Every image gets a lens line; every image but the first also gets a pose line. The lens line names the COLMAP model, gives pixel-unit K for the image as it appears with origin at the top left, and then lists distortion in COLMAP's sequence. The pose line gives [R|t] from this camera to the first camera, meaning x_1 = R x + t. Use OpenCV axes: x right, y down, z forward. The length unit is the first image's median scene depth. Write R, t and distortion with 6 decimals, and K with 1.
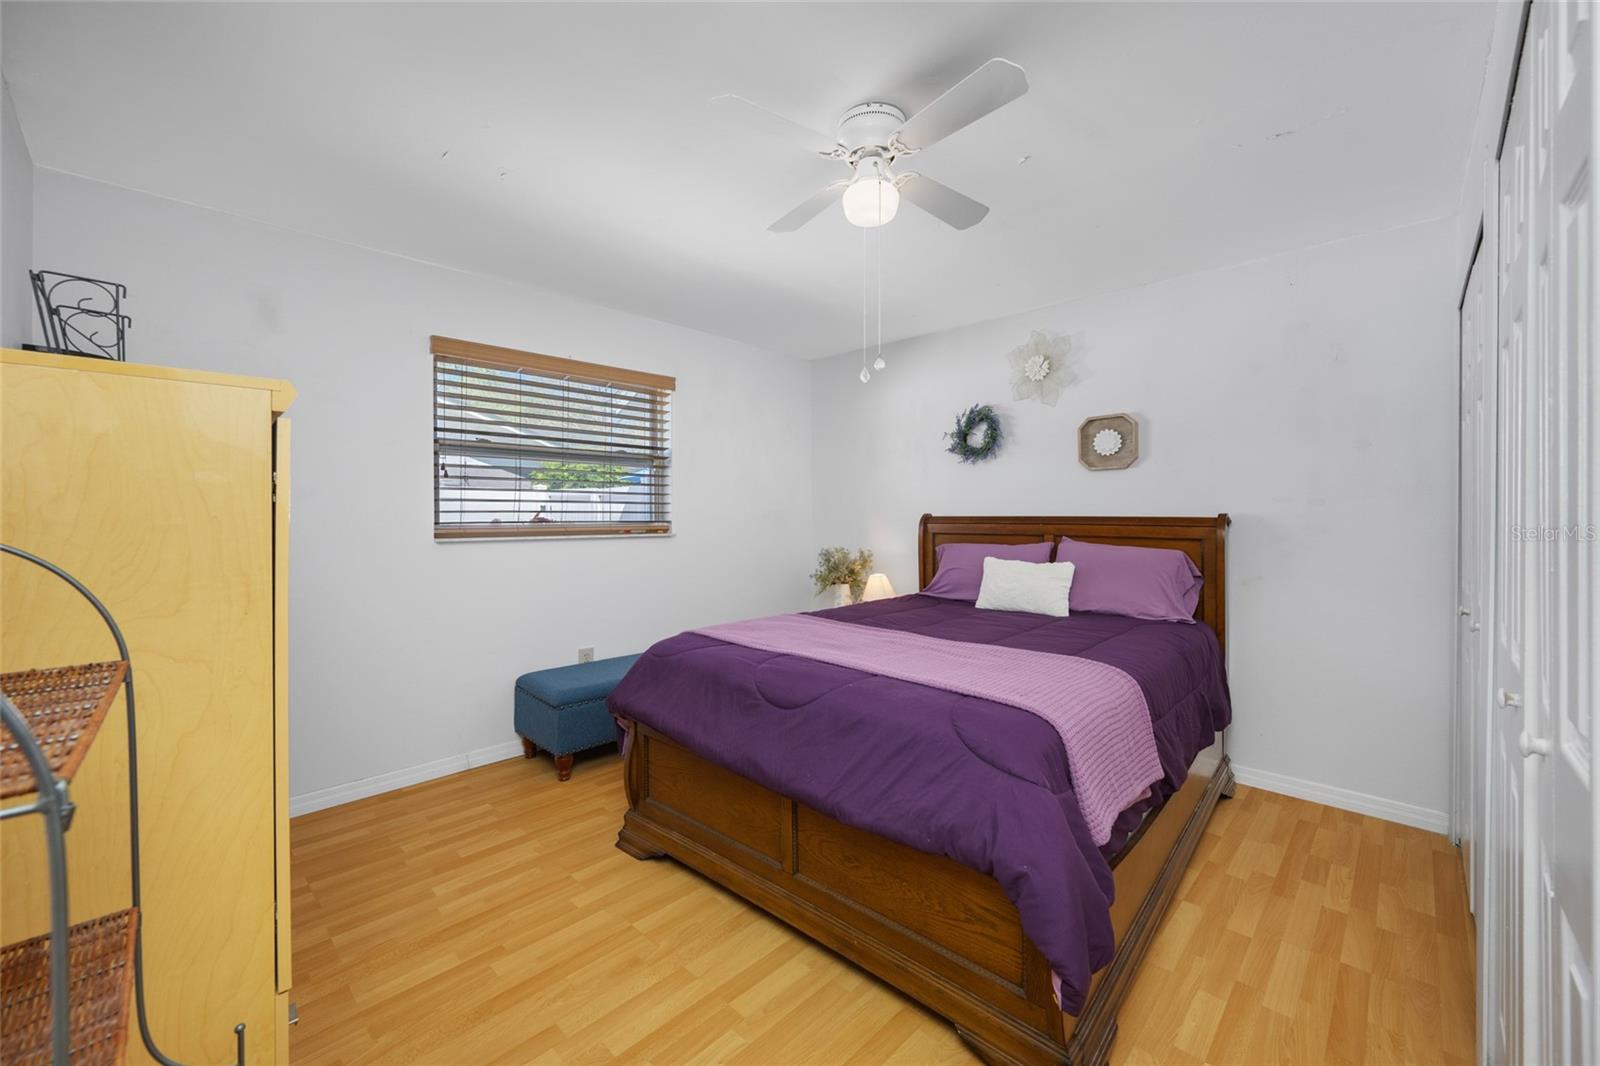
lens RADIAL K [[632.2, 0, 808.6], [0, 632.2, 519.2], [0, 0, 1]] dist [0.001041, -0.000257]
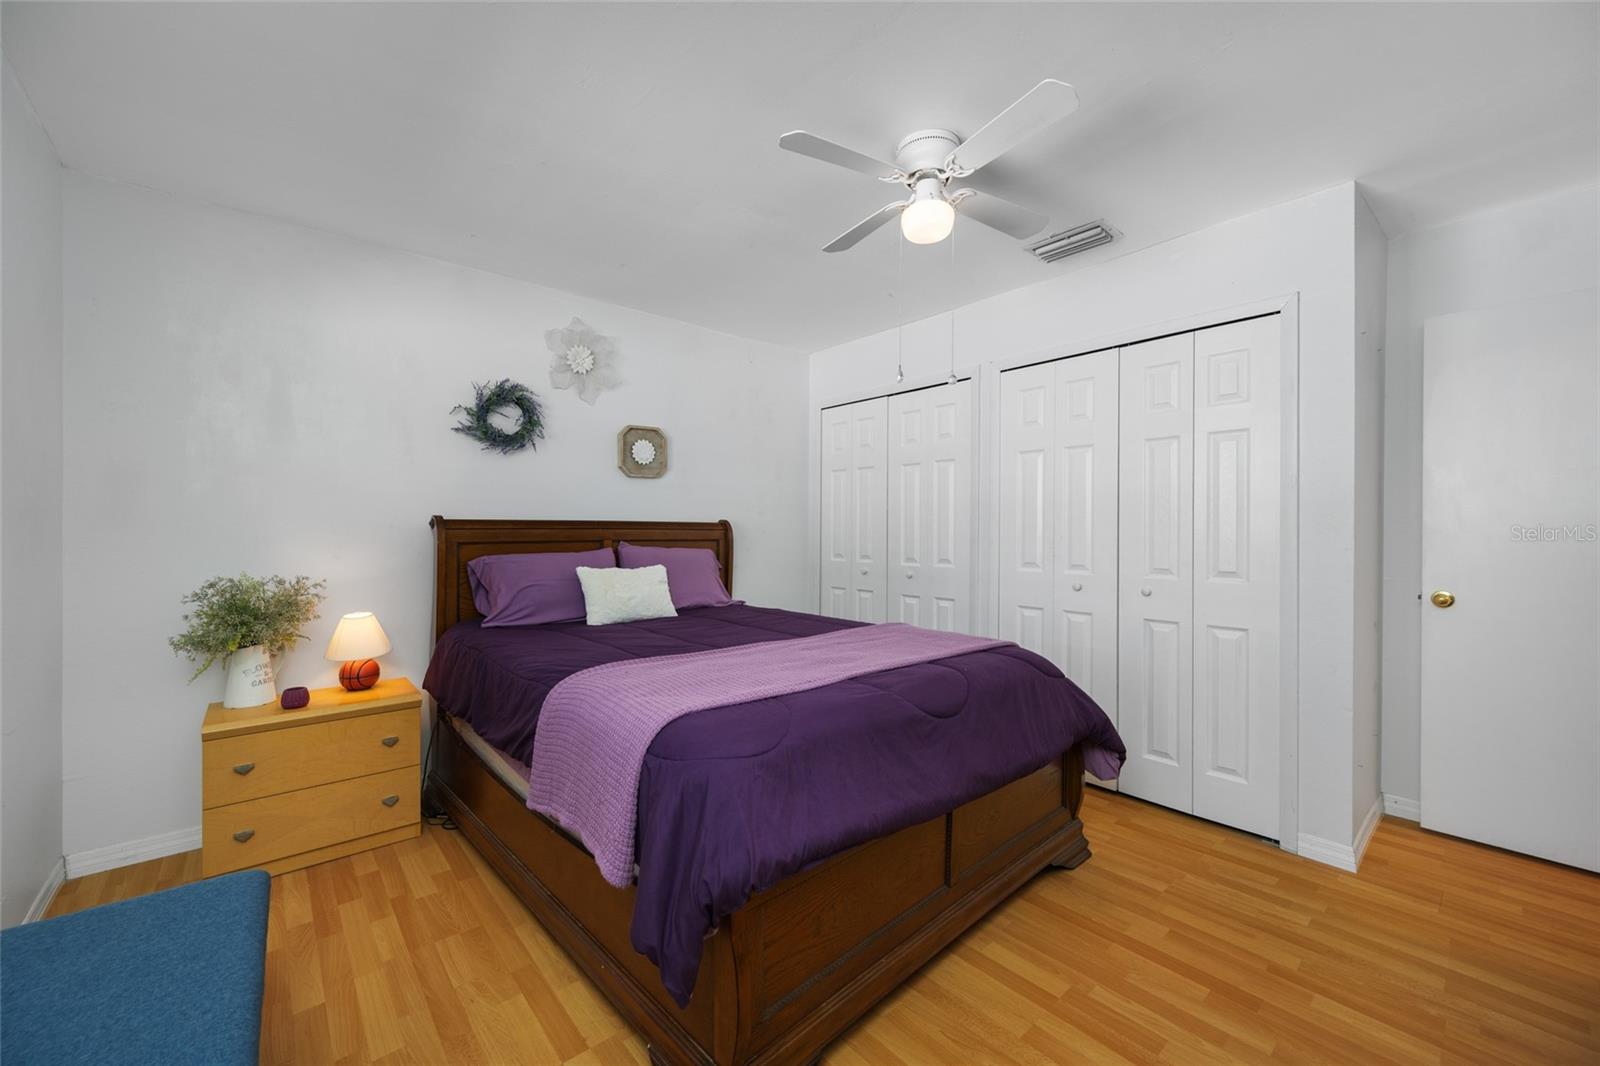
lens RADIAL K [[632.2, 0, 808.6], [0, 632.2, 519.2], [0, 0, 1]] dist [0.001041, -0.000257]
pose [[0.089642, 0.013260, 0.995886, -0.553096], [0.005338, 0.999891, -0.013794, 0.008353], [-0.995960, 0.006552, 0.089561, 0.617935]]
